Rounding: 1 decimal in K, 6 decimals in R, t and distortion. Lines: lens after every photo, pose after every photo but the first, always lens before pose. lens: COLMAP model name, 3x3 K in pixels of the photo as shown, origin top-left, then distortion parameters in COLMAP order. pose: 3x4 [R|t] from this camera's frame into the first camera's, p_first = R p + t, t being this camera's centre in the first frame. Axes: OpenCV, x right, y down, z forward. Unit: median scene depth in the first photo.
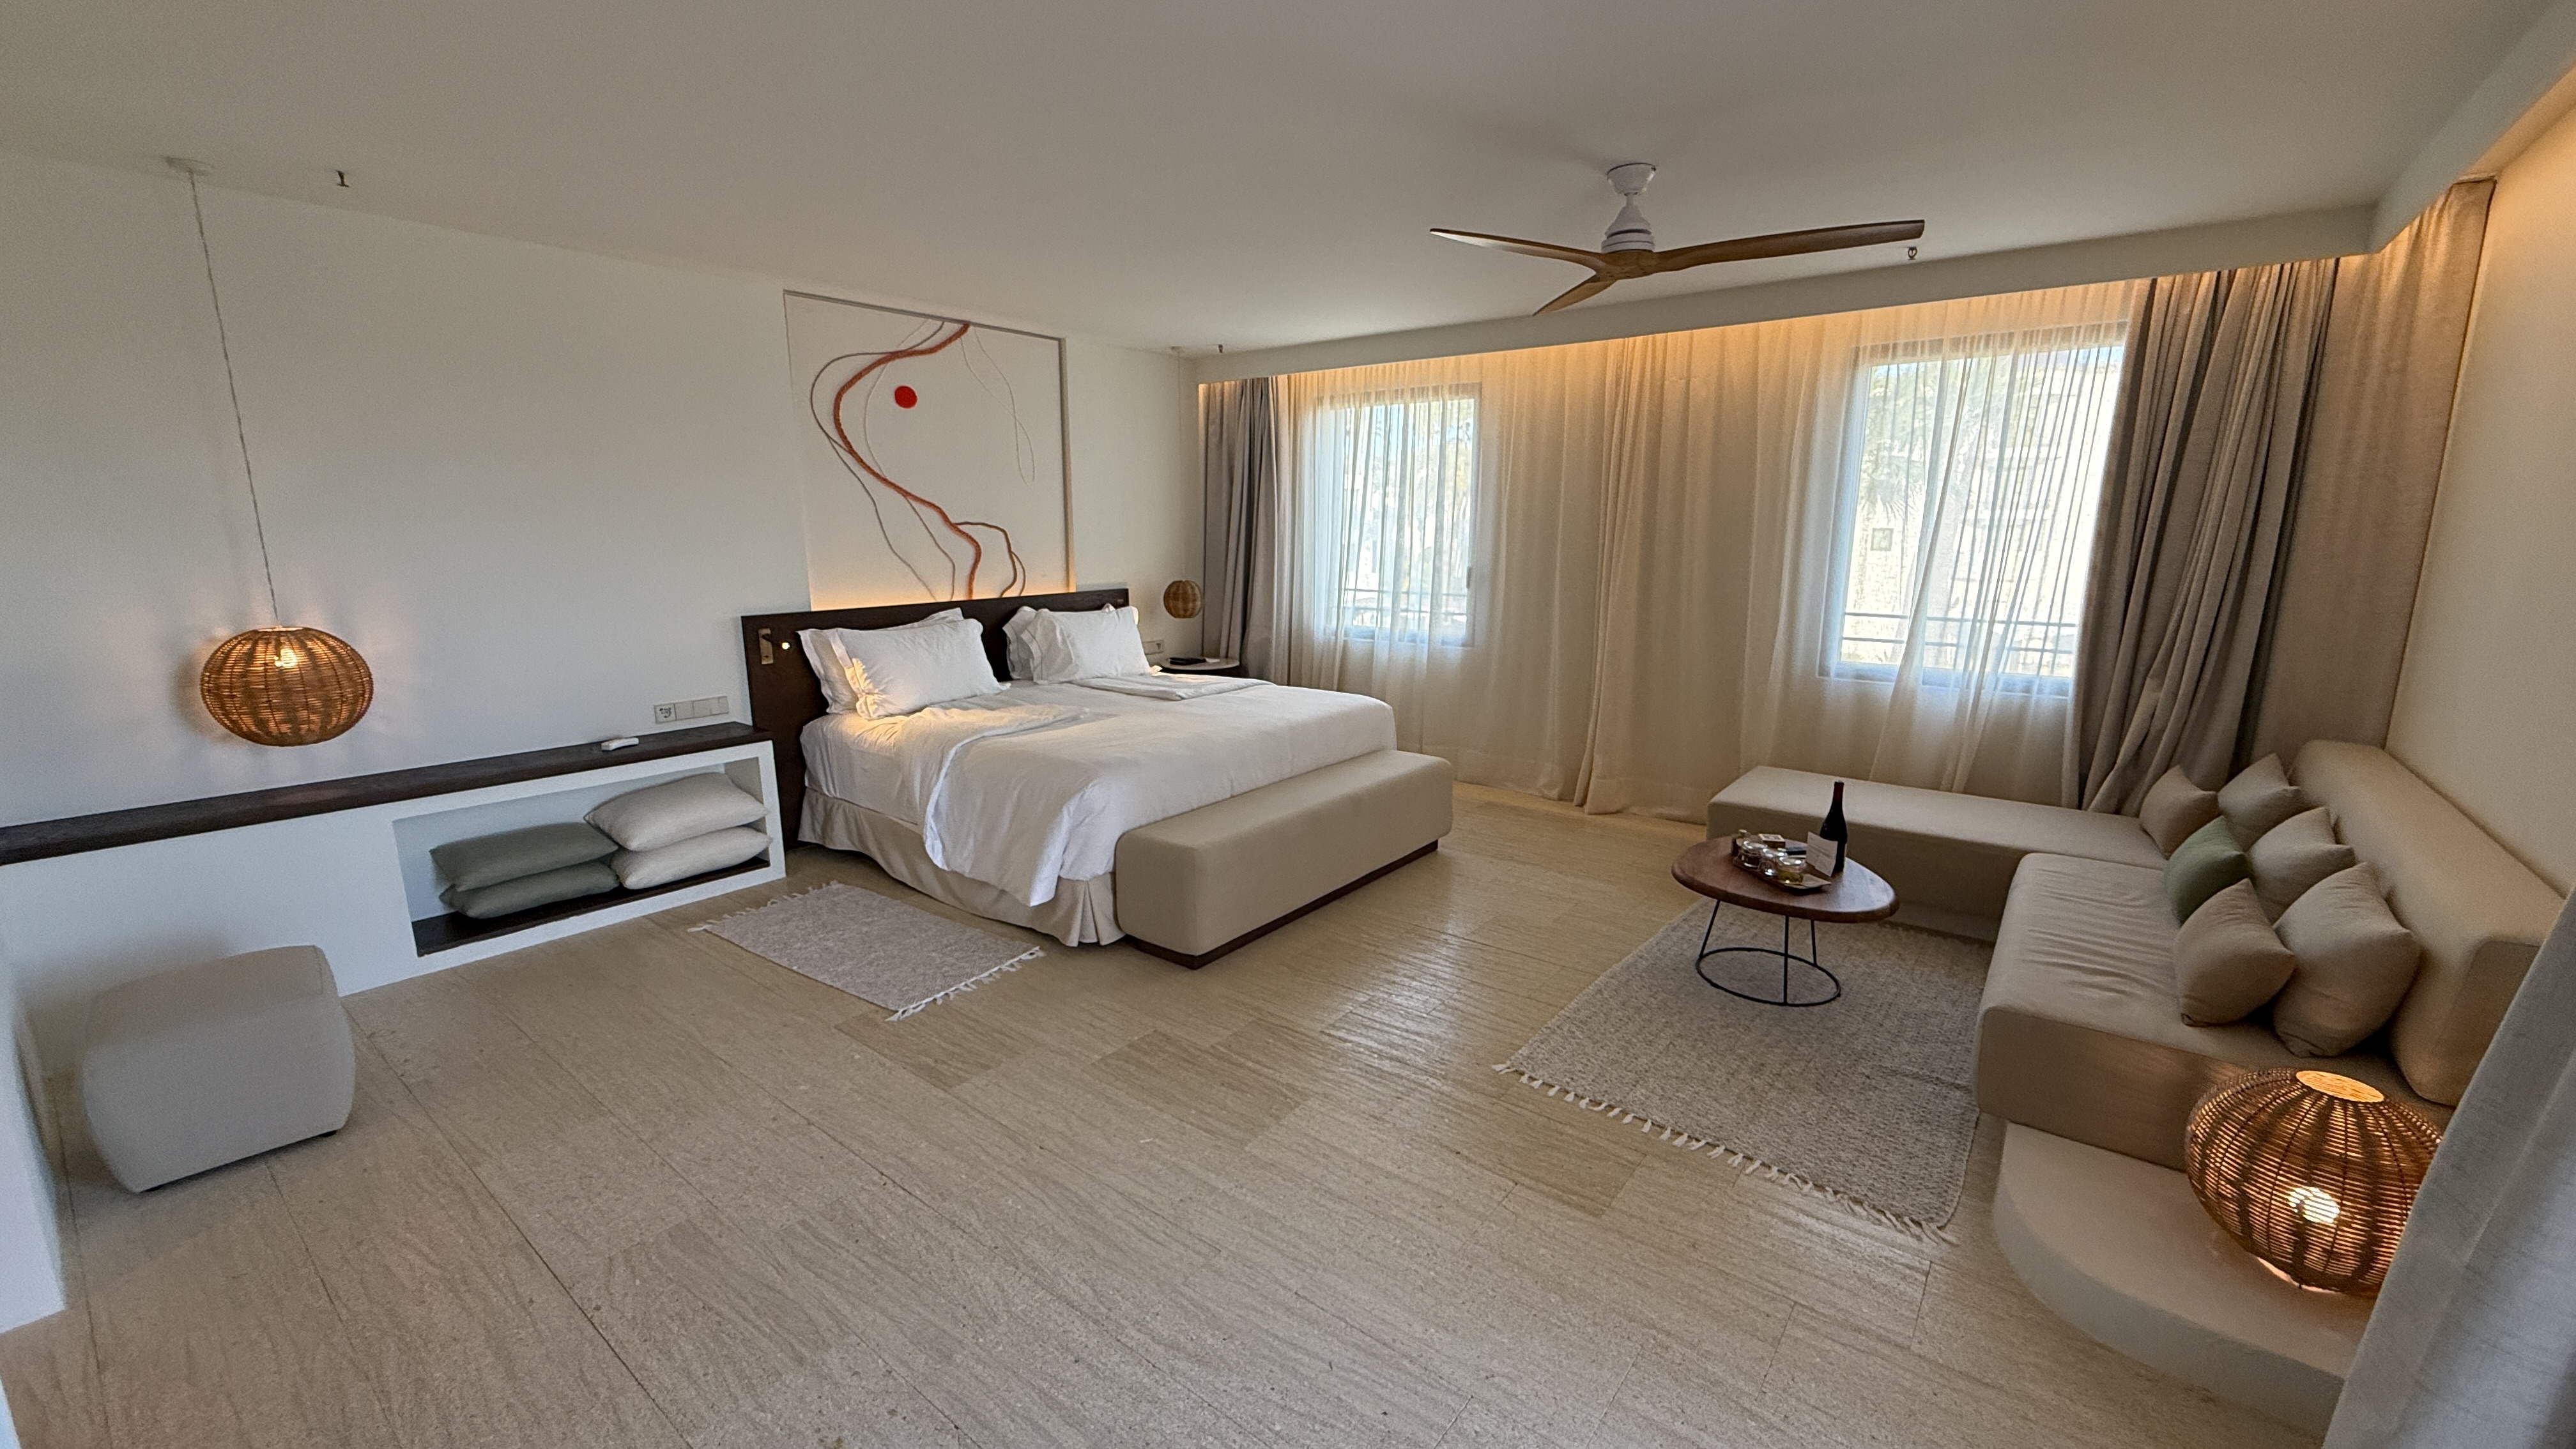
lens RADIAL K [[1022.7, 0, 1288.0], [0, 1022.7, 724.5], [0, 0, 1]] dist [0.000662, 0.000613]
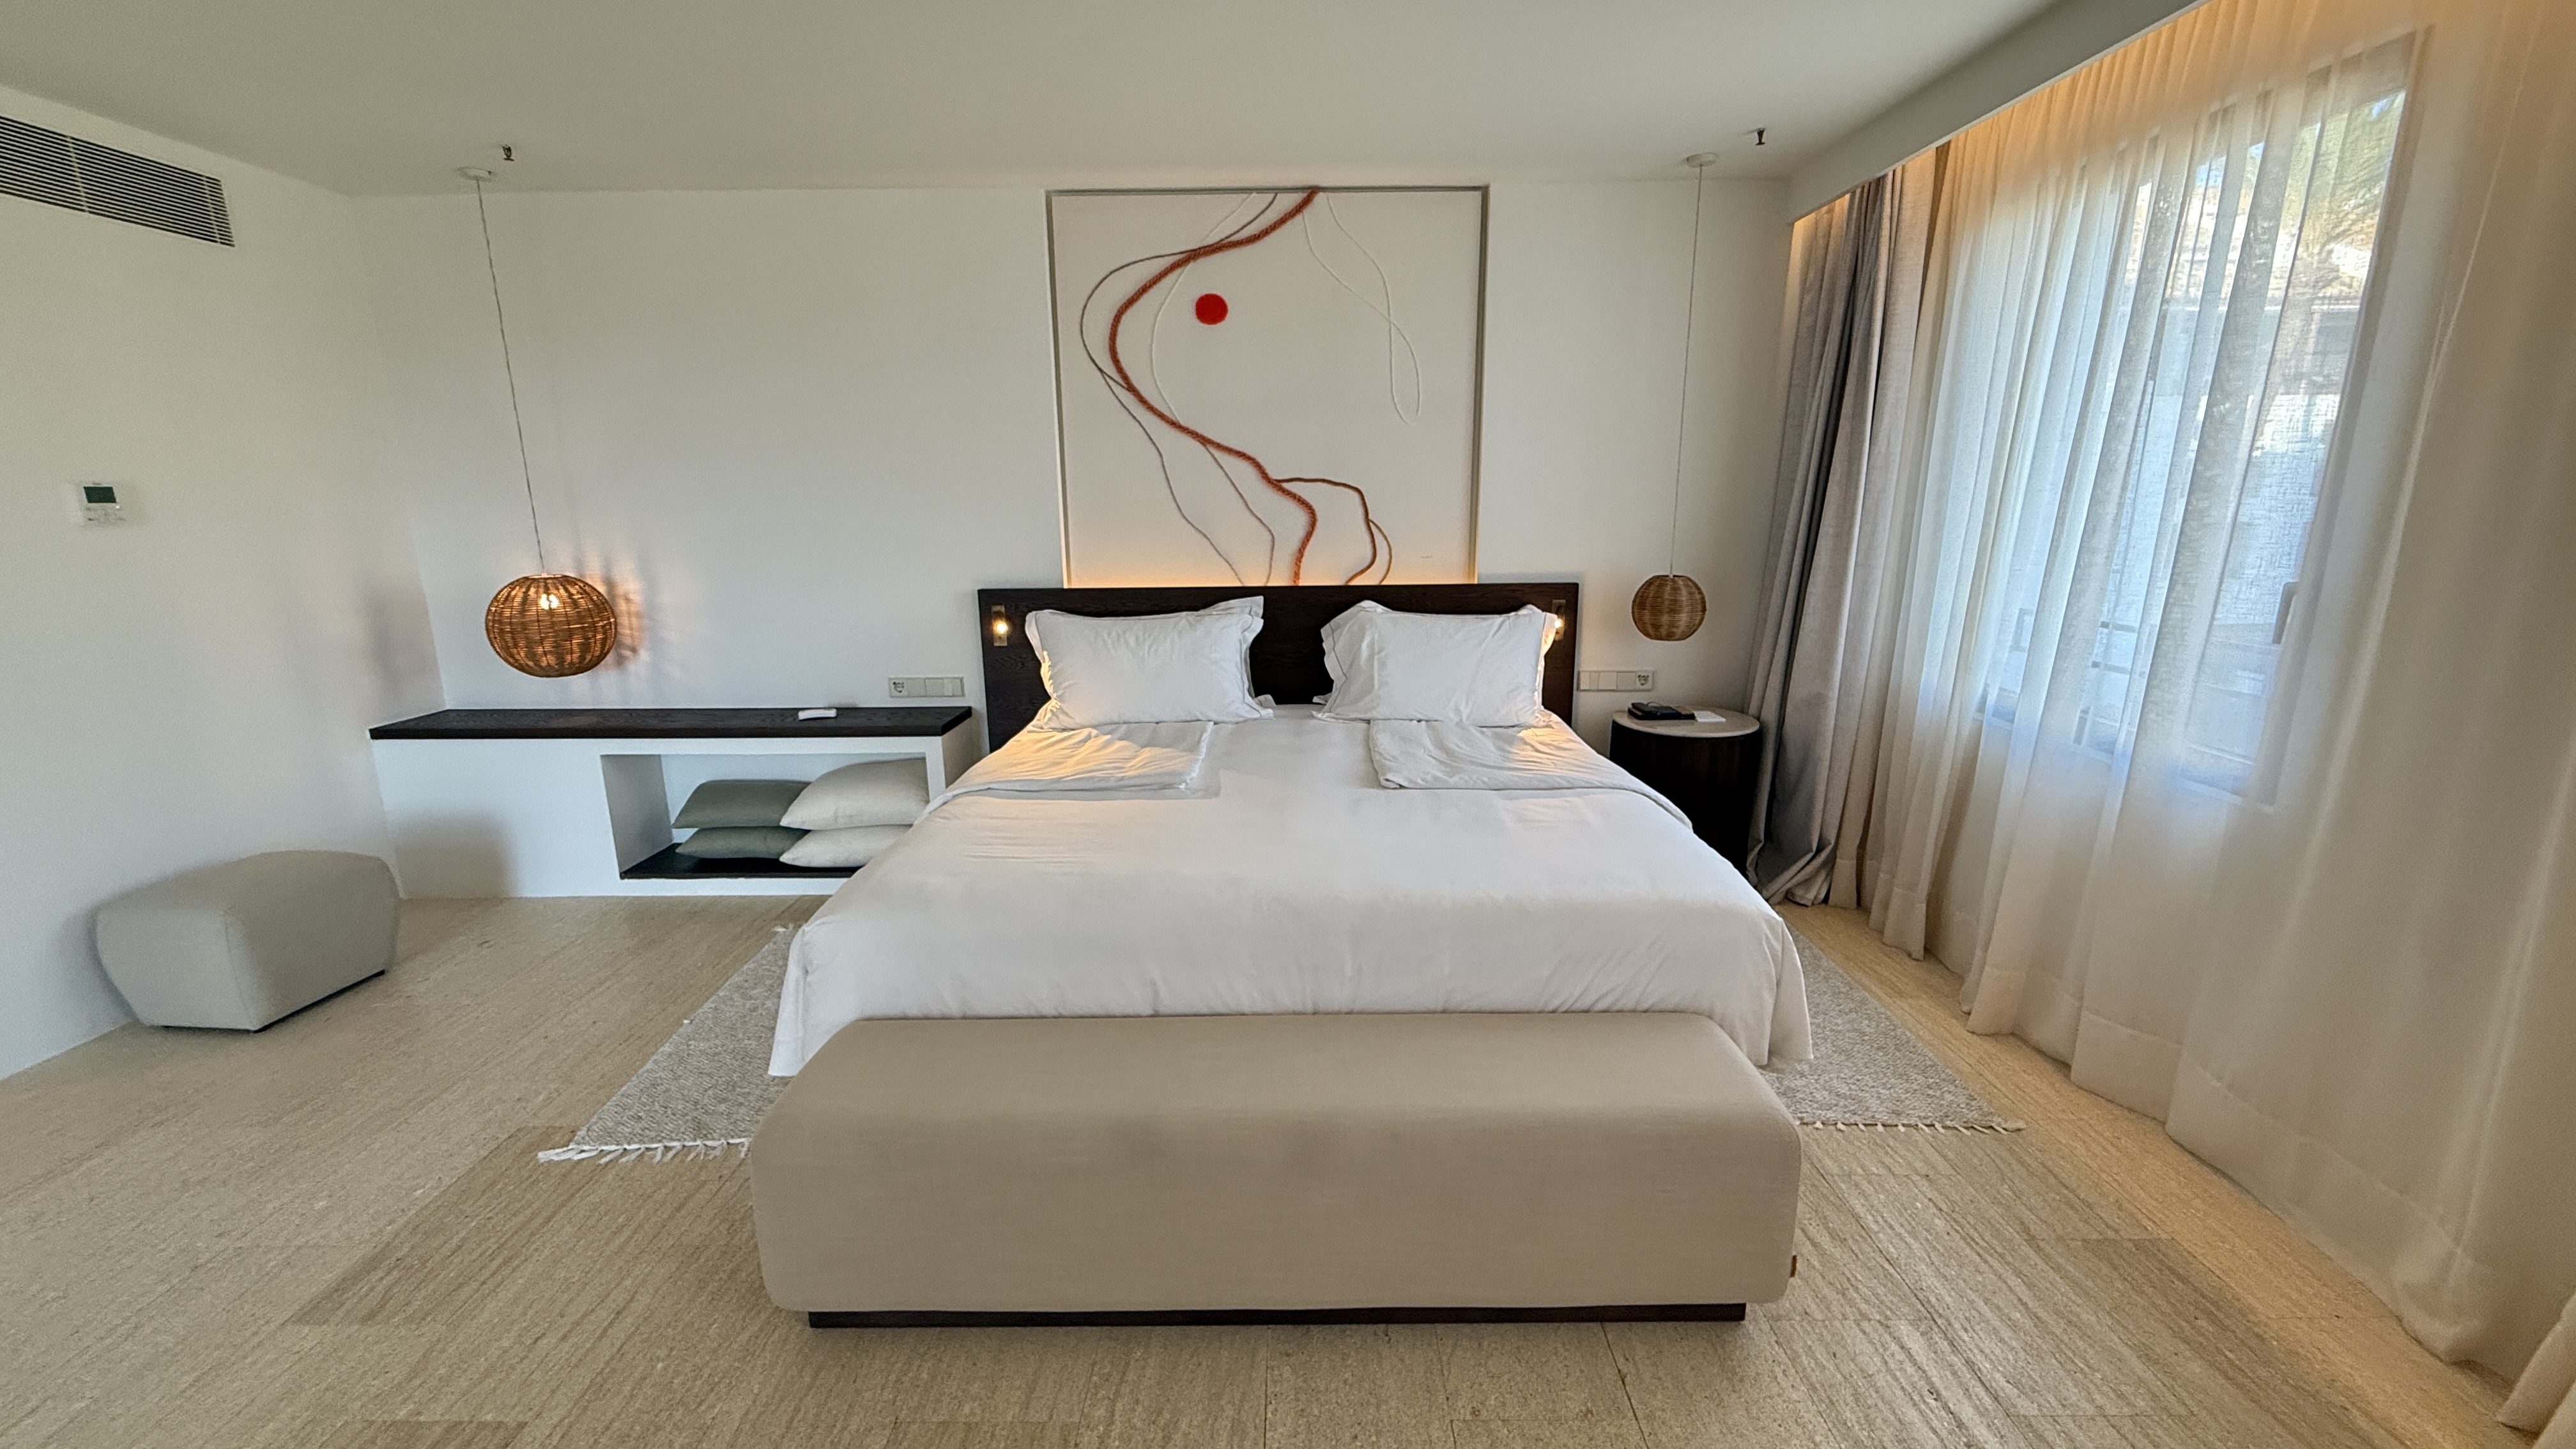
lens RADIAL K [[1022.7, 0, 1288.0], [0, 1022.7, 724.5], [0, 0, 1]] dist [0.000662, 0.000613]
pose [[0.612176, 0.171523, -0.771894, 0.293870], [-0.146297, 0.983905, 0.102607, -0.109637], [0.777070, 0.050112, 0.627416, 0.604265]]
